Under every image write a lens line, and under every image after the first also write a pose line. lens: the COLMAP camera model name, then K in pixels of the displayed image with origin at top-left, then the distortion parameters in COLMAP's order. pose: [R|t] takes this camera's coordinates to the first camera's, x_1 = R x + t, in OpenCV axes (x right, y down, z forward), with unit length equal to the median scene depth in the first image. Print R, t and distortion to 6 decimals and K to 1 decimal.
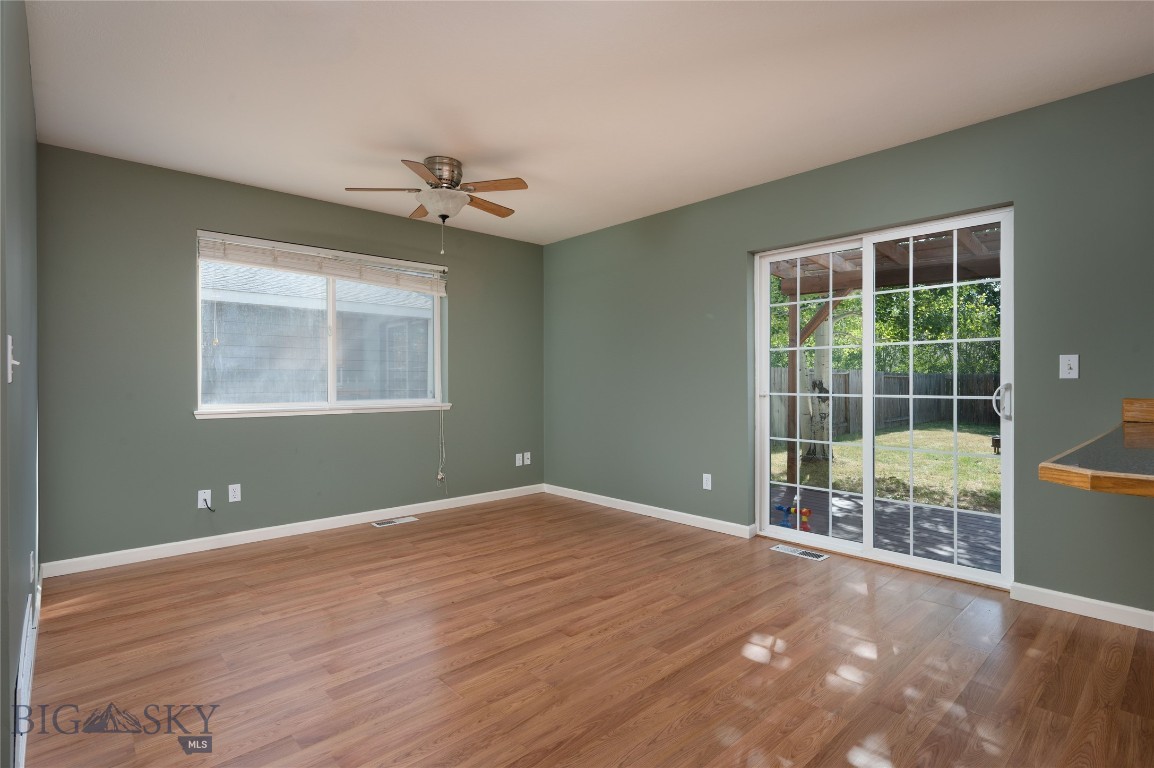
lens RADIAL K [[560.2, 0, 574.3], [0, 560.2, 386.0], [0, 0, 1]] dist [-0.002356, -0.001321]
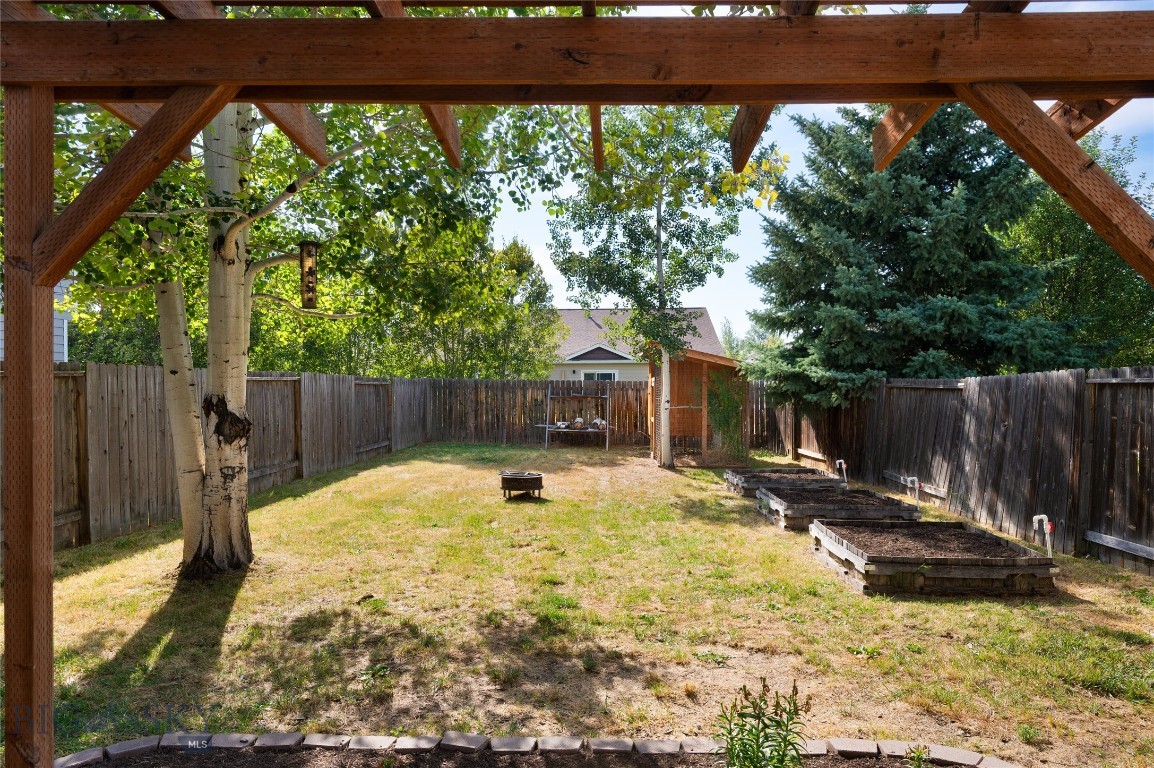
lens RADIAL K [[745.7, 0, 579.8], [0, 745.7, 387.8], [0, 0, 1]] dist [0.000527, -0.000030]
pose [[0.701384, -0.010037, 0.712713, 0.702594], [0.015692, 0.999876, -0.001362, -0.037188], [-0.712611, 0.012140, 0.701454, 1.210530]]
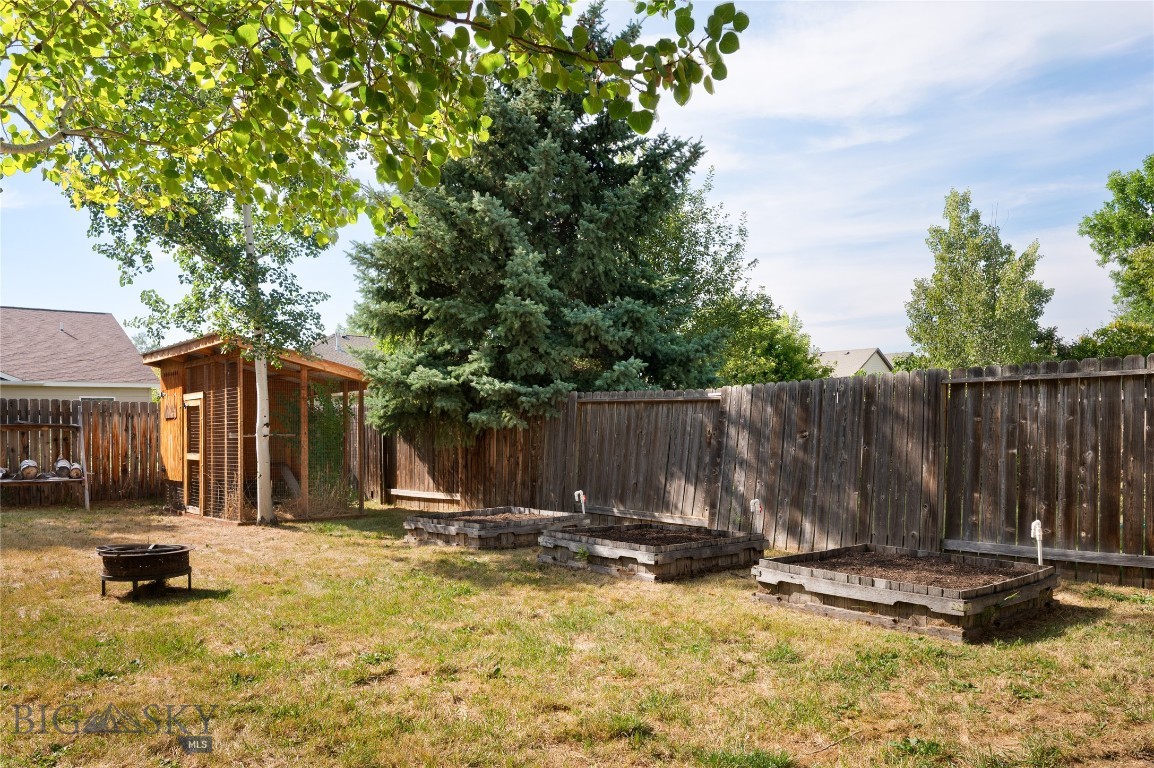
lens RADIAL K [[851.6, 0, 589.4], [0, 851.6, 442.5], [0, 0, 1]] dist [-0.003173, 0.000711]
pose [[0.030483, -0.026696, 0.999179, 0.935546], [0.018075, 0.999495, 0.026153, 0.062455], [-0.999372, 0.017263, 0.030950, 2.730997]]
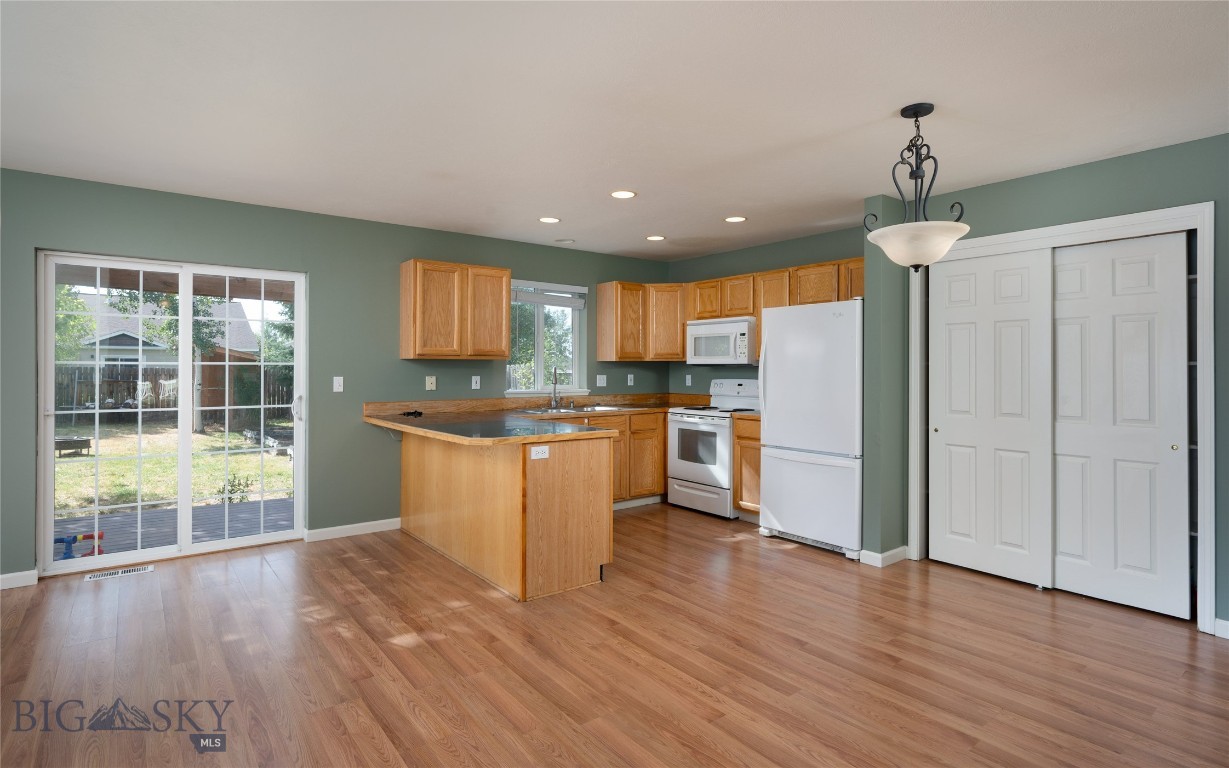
lens RADIAL K [[627.5, 0, 614.6], [0, 627.5, 366.6], [0, 0, 1]] dist [-0.001697, 0.000973]
pose [[0.077169, 0.002365, 0.997015, -0.759130], [0.005892, 0.999979, -0.002828, -0.067915], [-0.997001, 0.006093, 0.077154, 0.062307]]
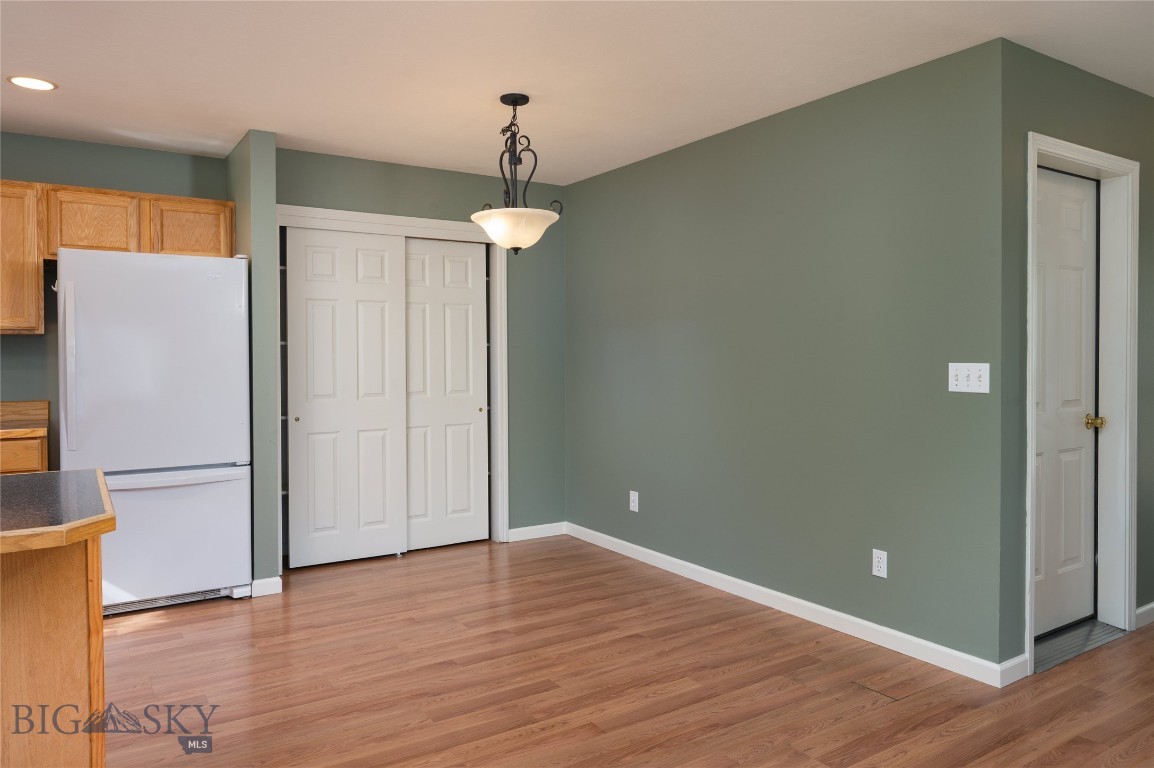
lens RADIAL K [[778.8, 0, 570.8], [0, 778.8, 364.1], [0, 0, 1]] dist [-0.012970, -0.001631]
pose [[-0.987536, 0.001310, 0.157388, -0.071686], [0.004771, 0.999755, 0.021612, -0.063325], [-0.157321, 0.022093, -0.987300, 0.871591]]
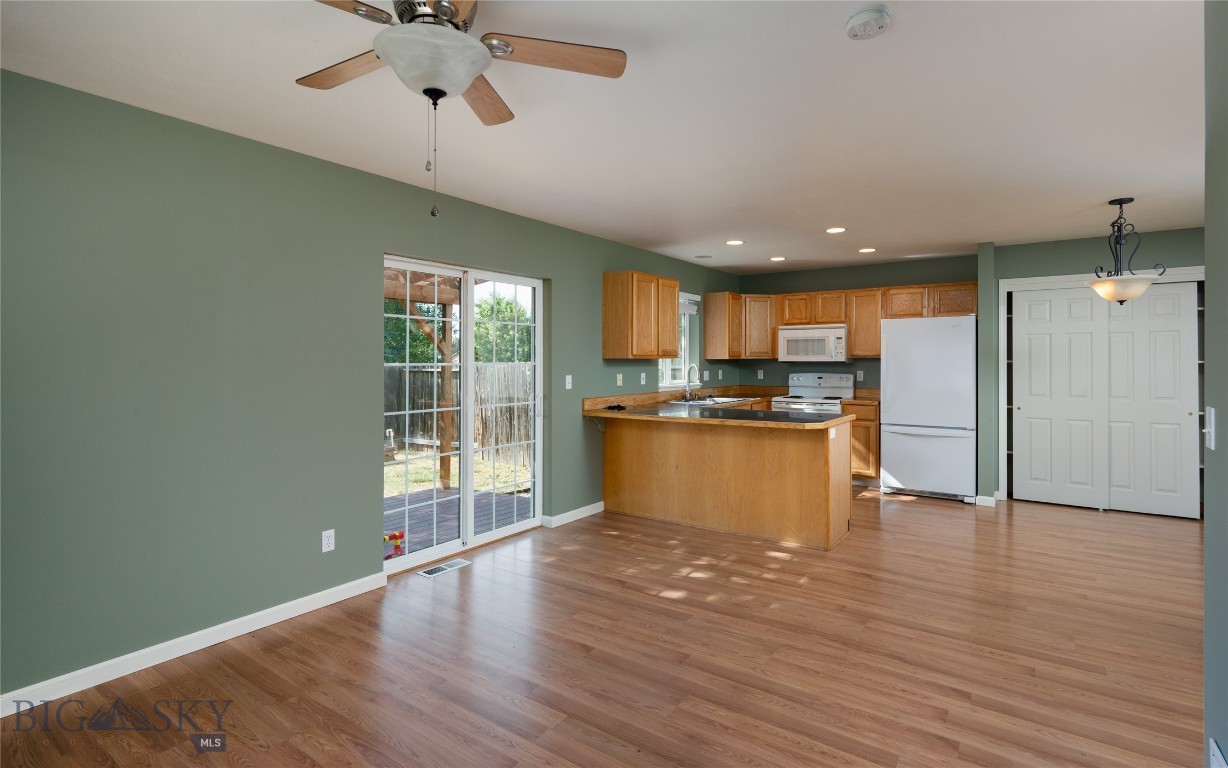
lens RADIAL K [[596.1, 0, 627.3], [0, 596.1, 360.2], [0, 0, 1]] dist [-0.000442, 0.000872]
pose [[-0.226766, 0.000988, 0.973949, -0.880460], [0.009294, 0.999956, 0.001149, -0.093276], [-0.973905, 0.009312, -0.226765, 1.111182]]
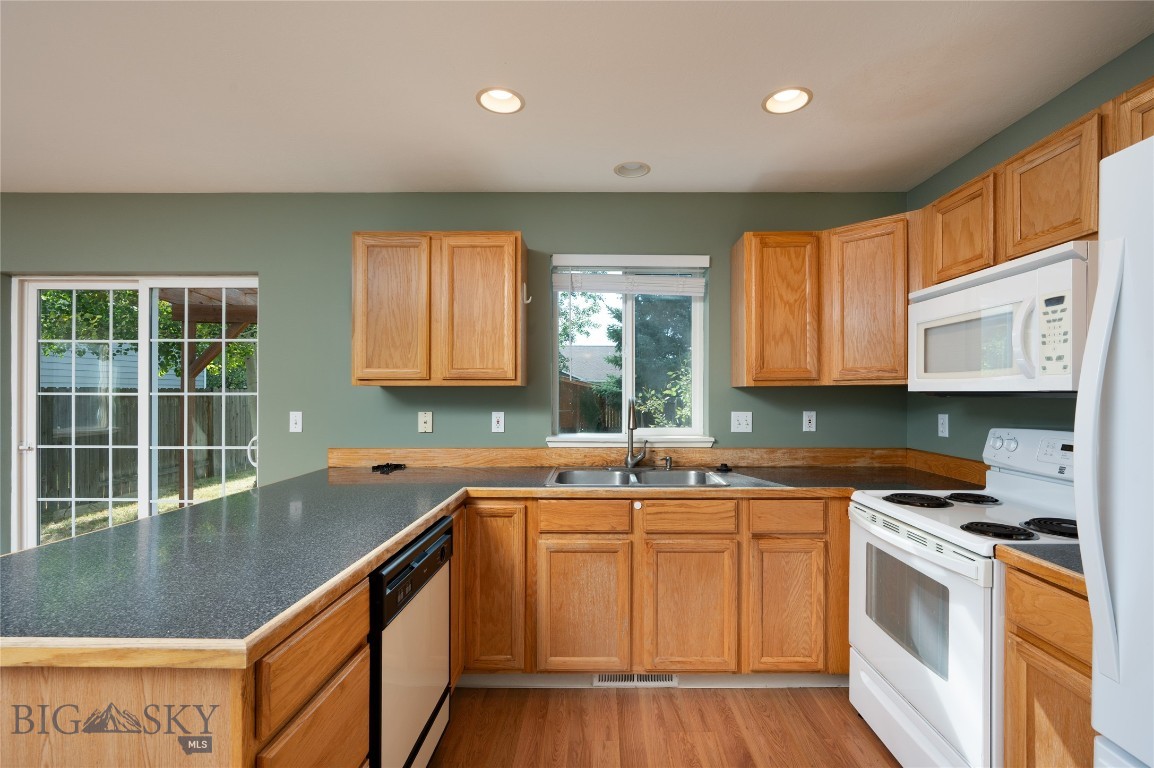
lens RADIAL K [[519.7, 0, 593.3], [0, 519.7, 390.5], [0, 0, 1]] dist [0.005007, -0.000271]
pose [[0.672639, 0.004756, 0.739956, 0.442507], [0.004521, 0.999934, -0.010537, -0.076685], [-0.739957, 0.010433, 0.672573, -0.179839]]
